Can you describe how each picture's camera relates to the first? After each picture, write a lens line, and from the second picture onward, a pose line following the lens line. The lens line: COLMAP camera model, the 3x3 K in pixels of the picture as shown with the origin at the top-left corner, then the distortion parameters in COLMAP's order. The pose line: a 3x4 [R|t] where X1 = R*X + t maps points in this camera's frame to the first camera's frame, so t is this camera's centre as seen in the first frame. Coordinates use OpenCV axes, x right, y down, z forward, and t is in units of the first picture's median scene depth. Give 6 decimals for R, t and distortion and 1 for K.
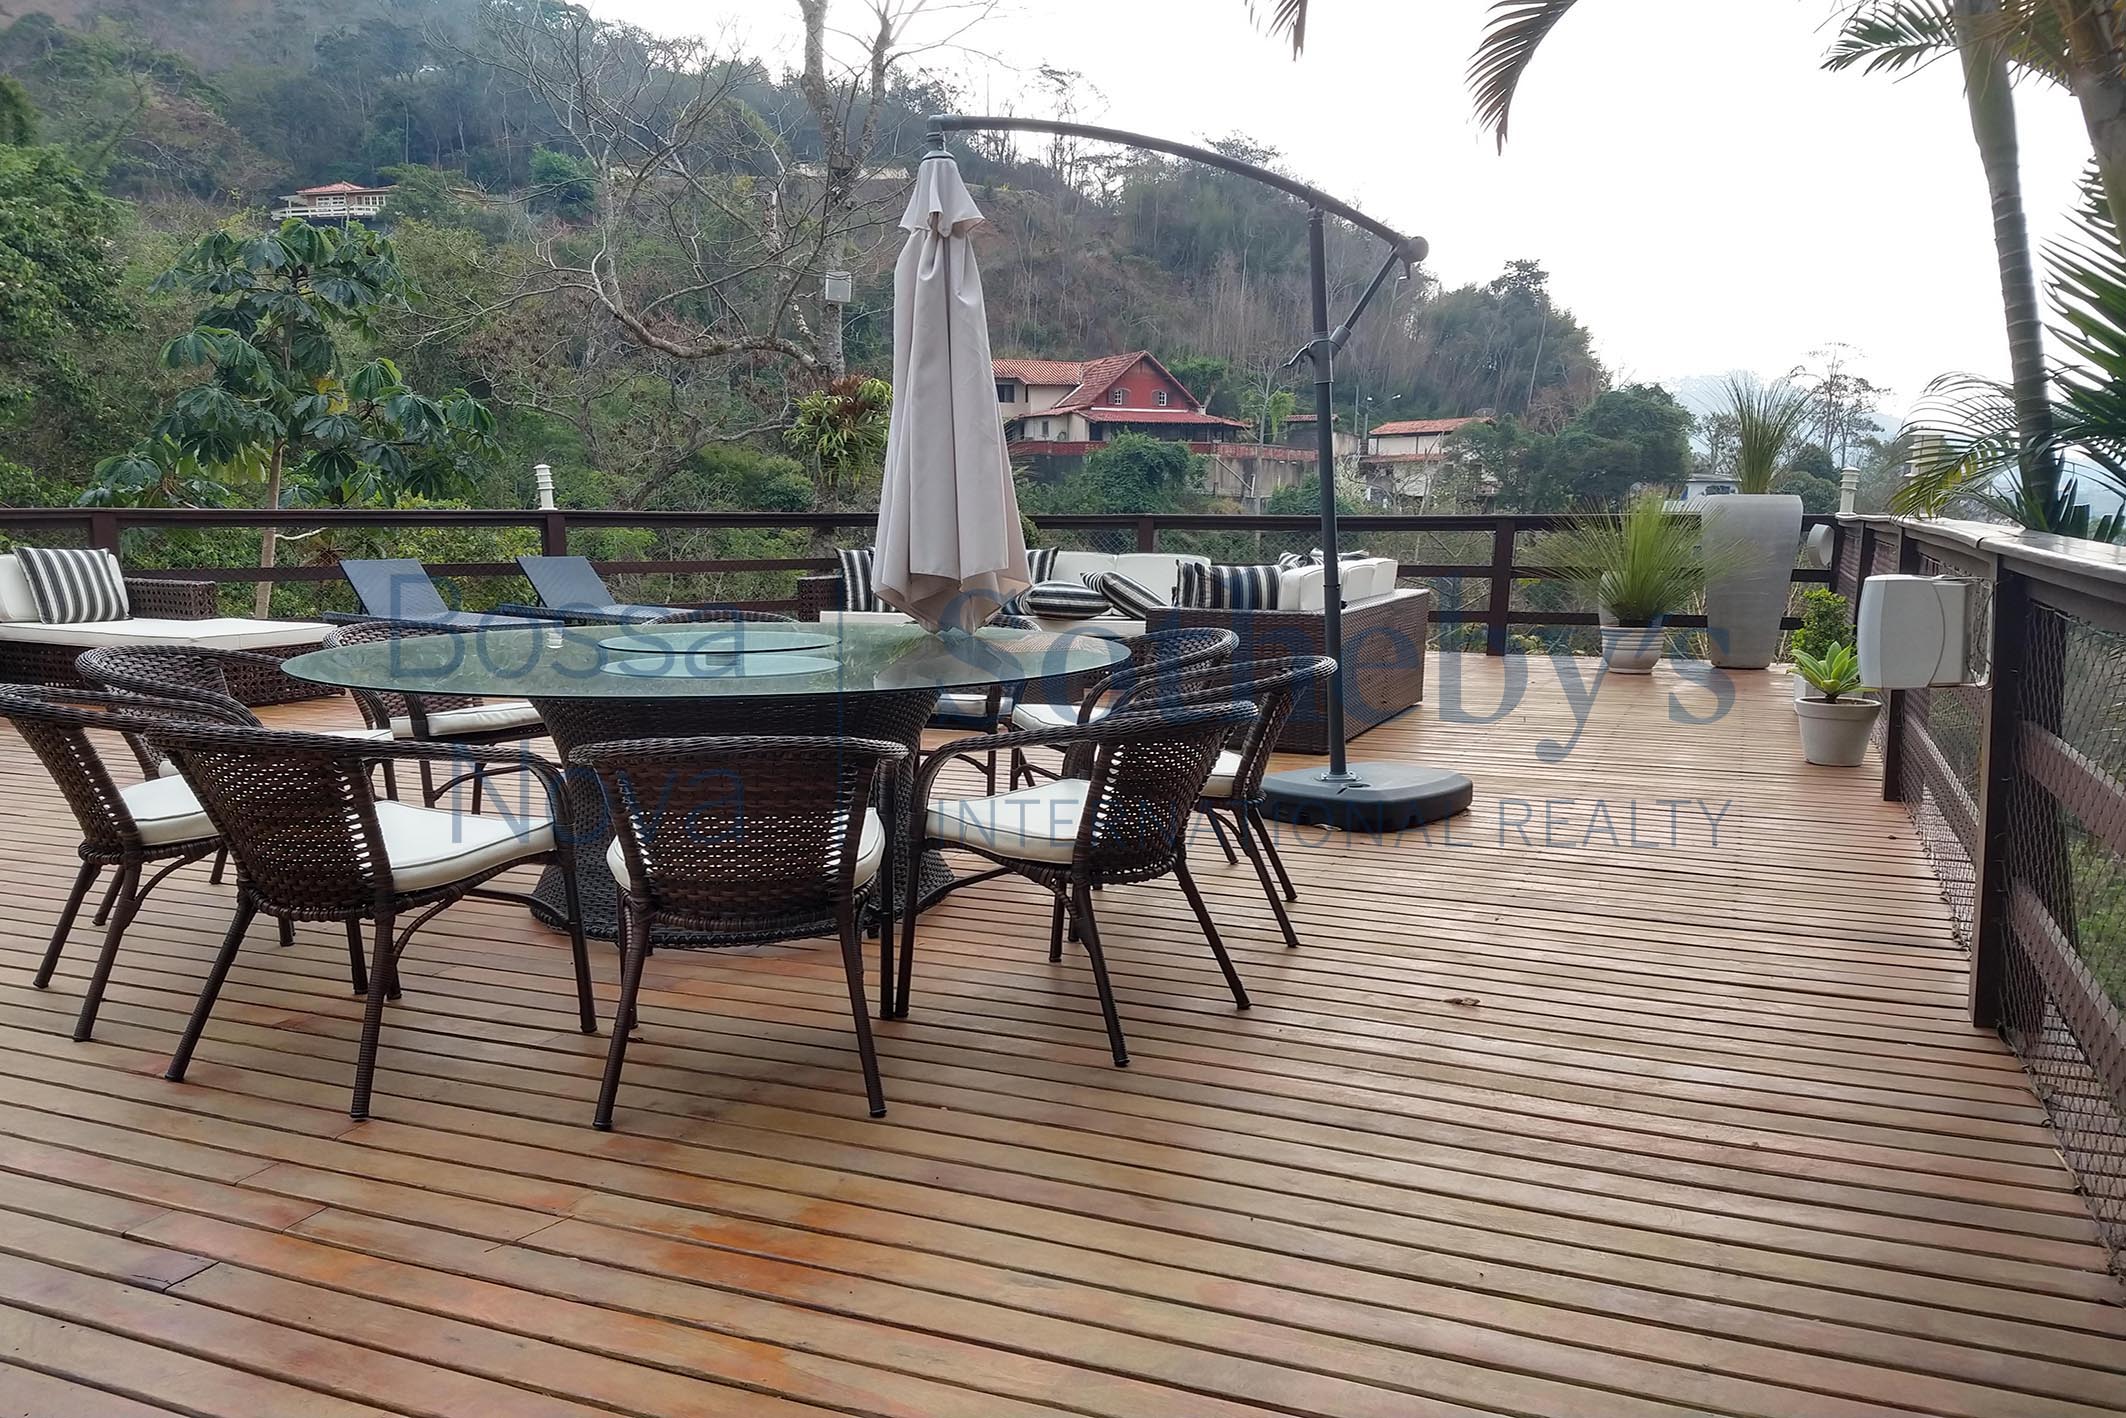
lens RADIAL K [[1622.6, 0, 1068.8], [0, 1622.6, 735.1], [0, 0, 1]] dist [0.287901, -0.550540]
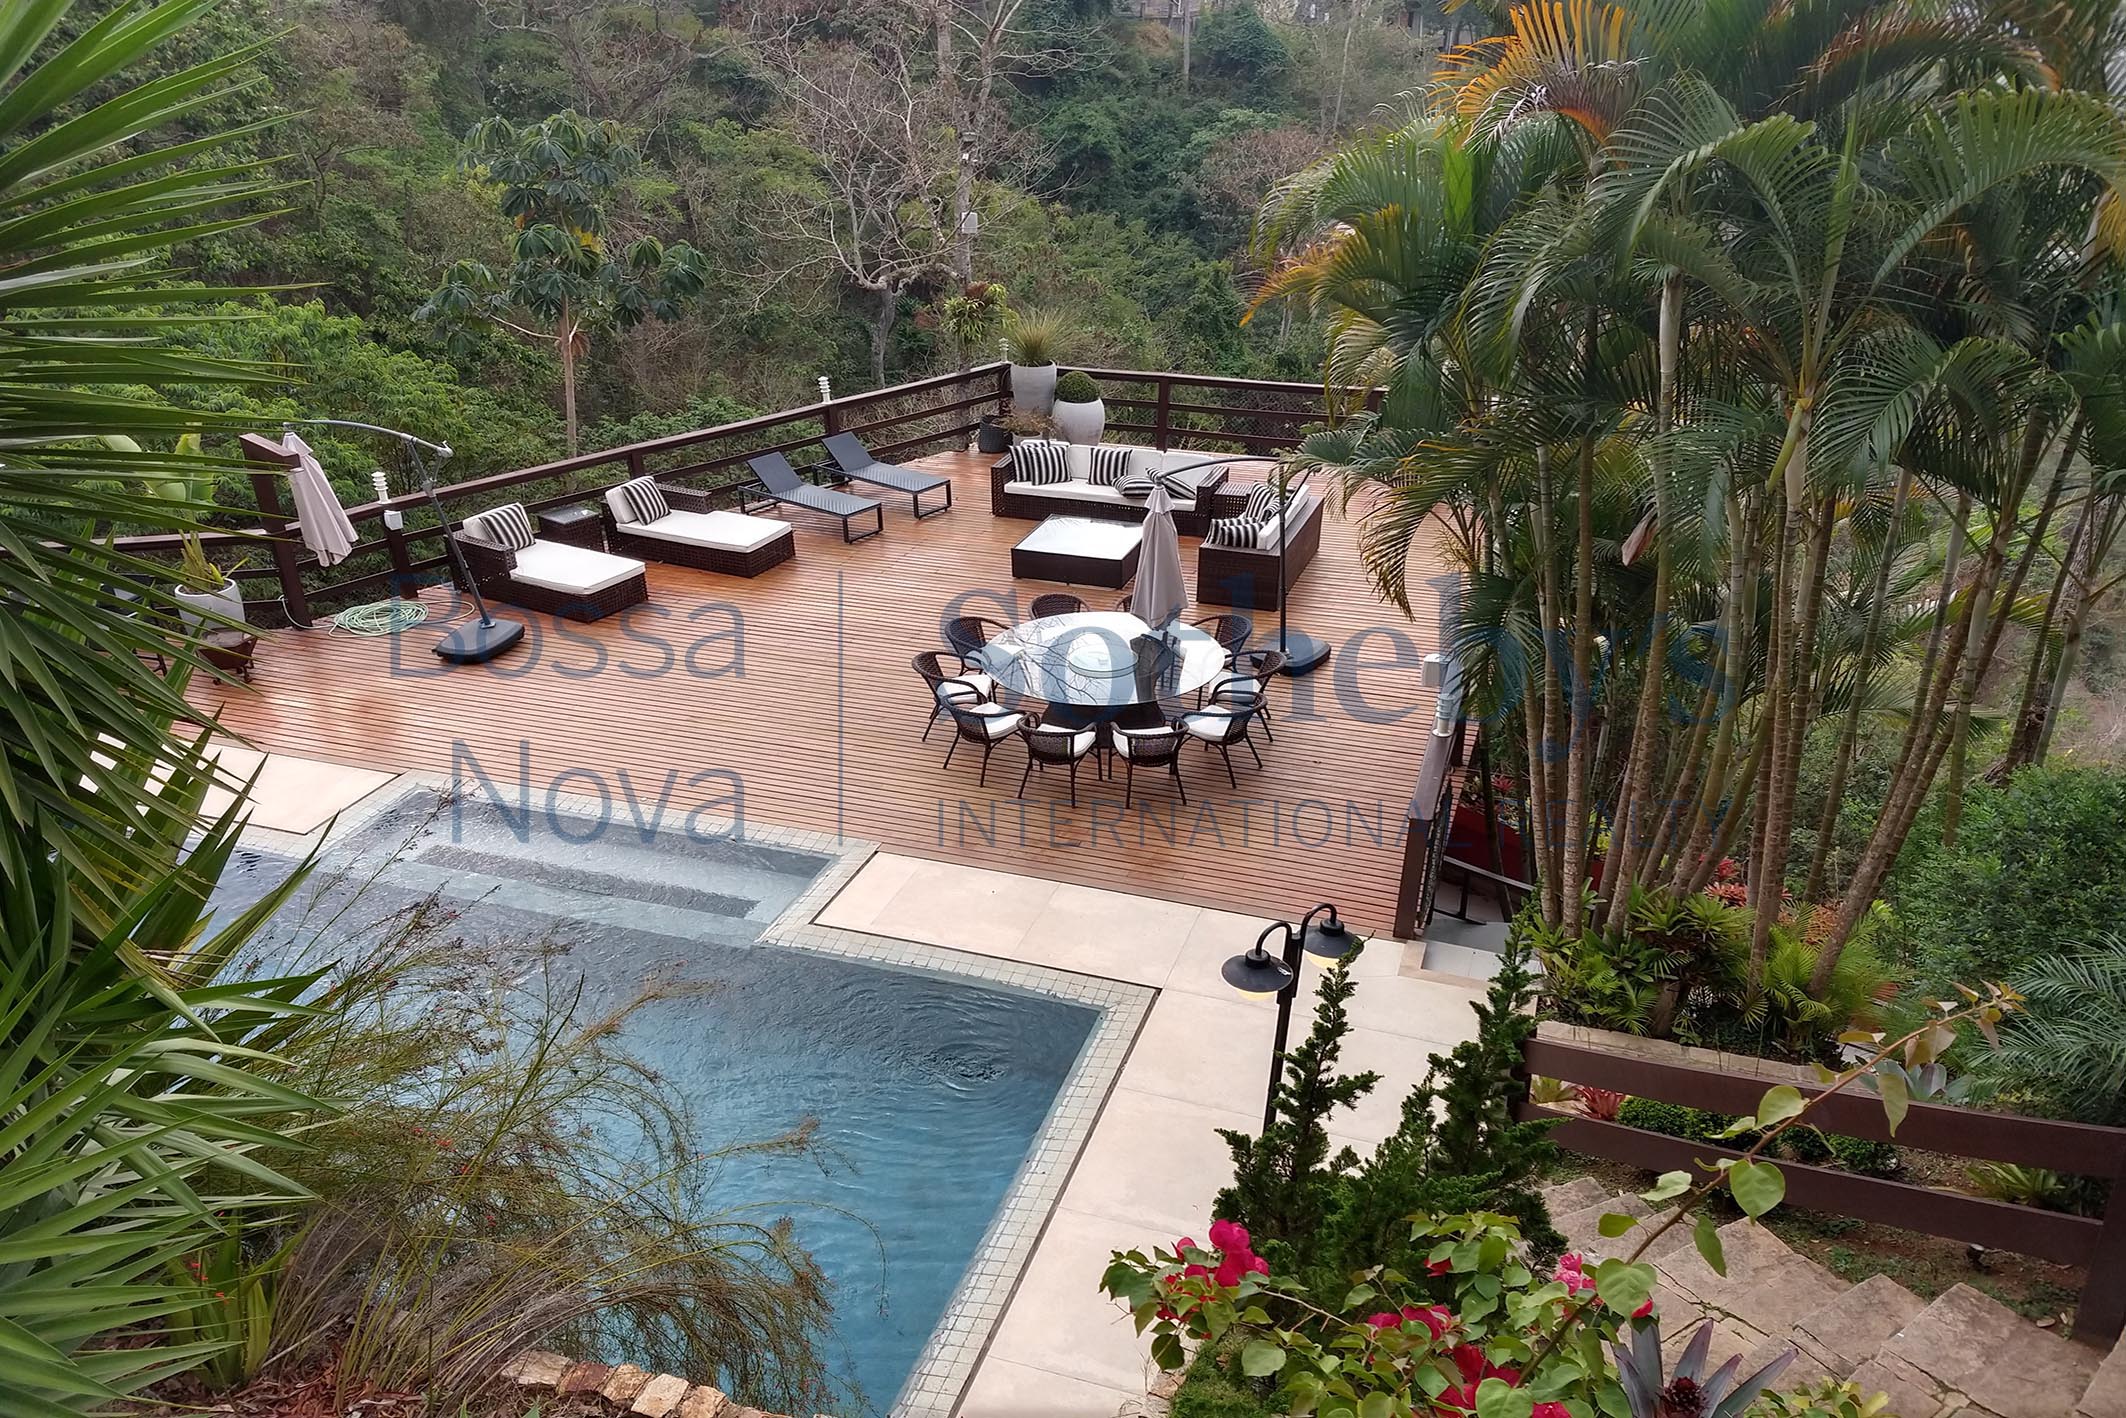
lens RADIAL K [[1622.6, 0, 1068.8], [0, 1622.6, 735.1], [0, 0, 1]] dist [0.287901, -0.550540]
pose [[0.998341, -0.030859, 0.048604, -0.258135], [0.015215, 0.955615, 0.294224, -0.507848], [-0.055526, -0.292996, 0.954500, -1.273848]]
